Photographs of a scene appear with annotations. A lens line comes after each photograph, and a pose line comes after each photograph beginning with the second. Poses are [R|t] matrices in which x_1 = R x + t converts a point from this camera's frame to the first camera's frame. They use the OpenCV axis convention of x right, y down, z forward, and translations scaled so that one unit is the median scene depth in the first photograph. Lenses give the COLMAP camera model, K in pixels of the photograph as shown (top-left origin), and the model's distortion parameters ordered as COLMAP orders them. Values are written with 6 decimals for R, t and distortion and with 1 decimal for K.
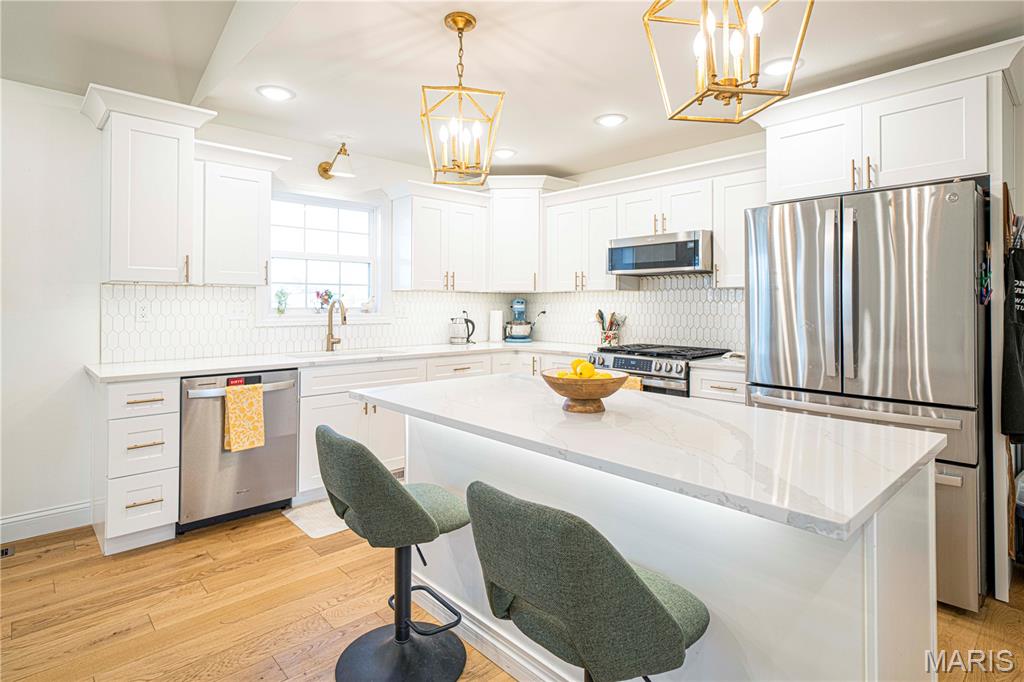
lens RADIAL K [[533.1, 0, 510.5], [0, 533.1, 299.1], [0, 0, 1]] dist [0.004270, 0.001653]
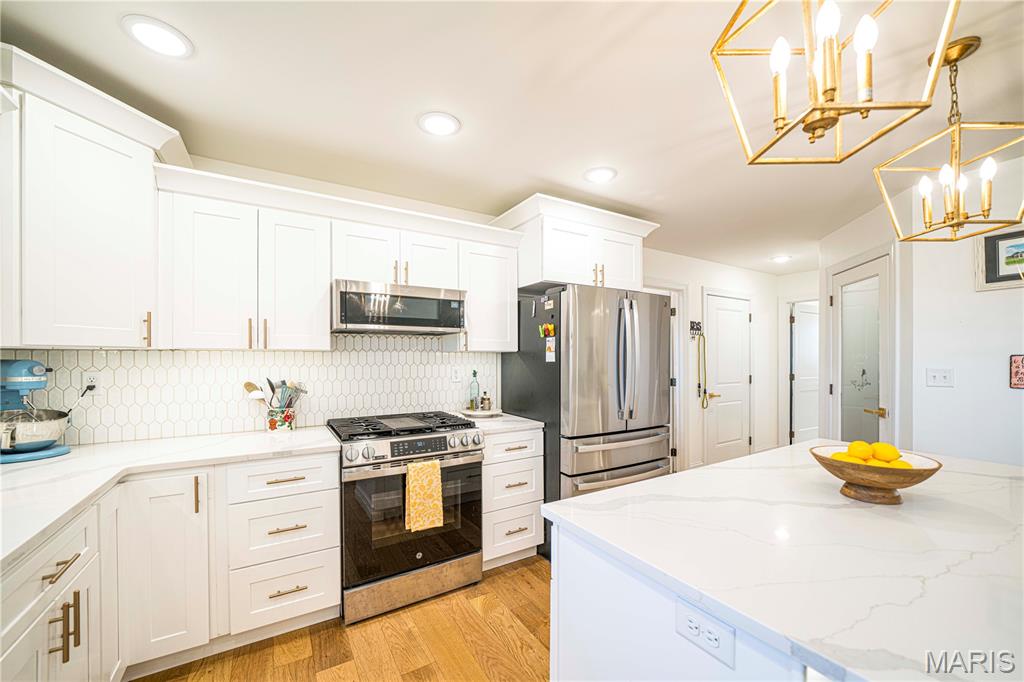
lens RADIAL K [[384.9, 0, 495.3], [0, 384.9, 353.1], [0, 0, 1]] dist [-0.011312, 0.000001]
pose [[0.223871, 0.011064, 0.974556, -0.317432], [-0.004776, 0.999936, -0.010255, -0.010841], [-0.974607, -0.002359, 0.223910, 0.806494]]
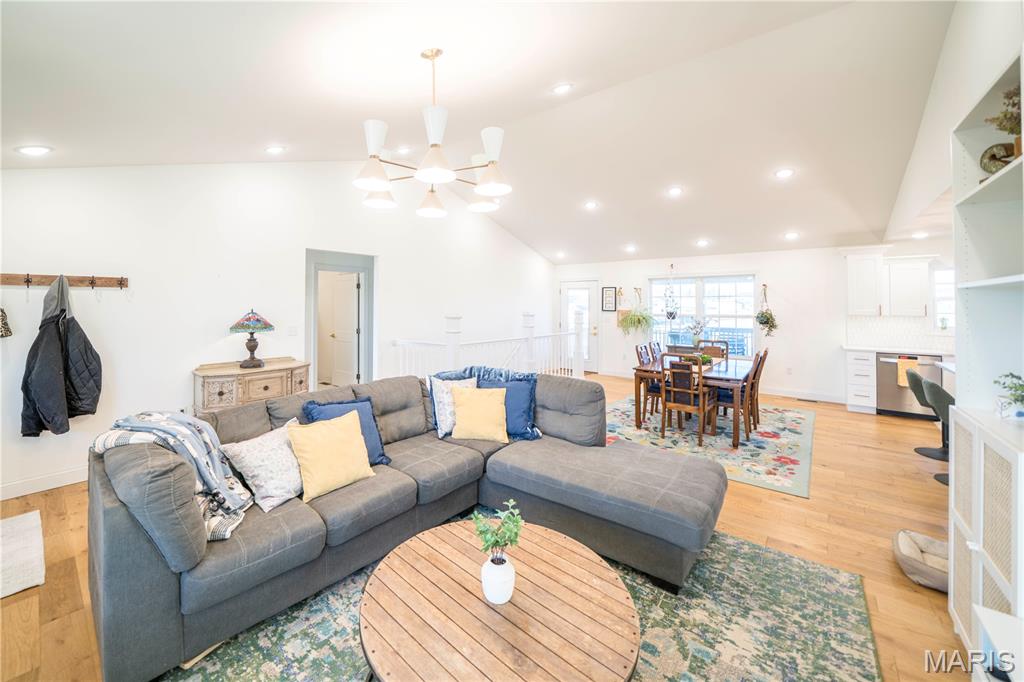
lens RADIAL K [[394.2, 0, 481.0], [0, 394.2, 304.3], [0, 0, 1]] dist [-0.012796, -0.000001]
pose [[0.126498, -0.003083, -0.991962, 0.859201], [0.009260, 0.999955, -0.001927, -0.086965], [0.991924, -0.008941, 0.126521, -0.967769]]
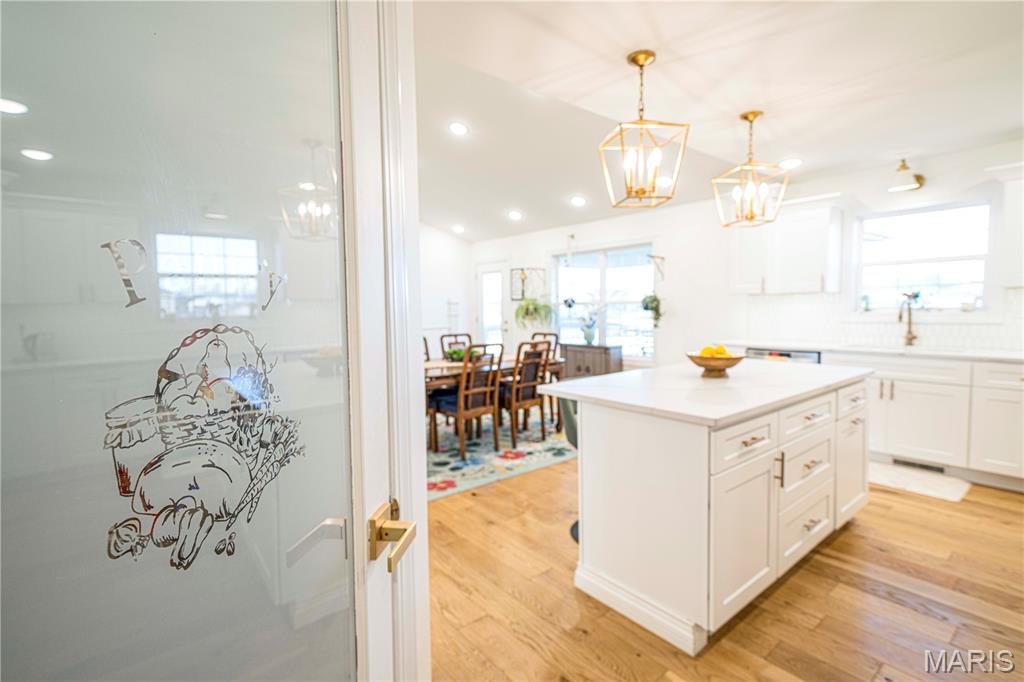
lens RADIAL K [[487.9, 0, 516.4], [0, 487.9, 338.5], [0, 0, 1]] dist [0.000718, 0.000197]
pose [[-0.059844, 0.068930, -0.995825, 0.871323], [0.029702, 0.997294, 0.067247, -0.013639], [0.997766, -0.025554, -0.061730, 0.278610]]
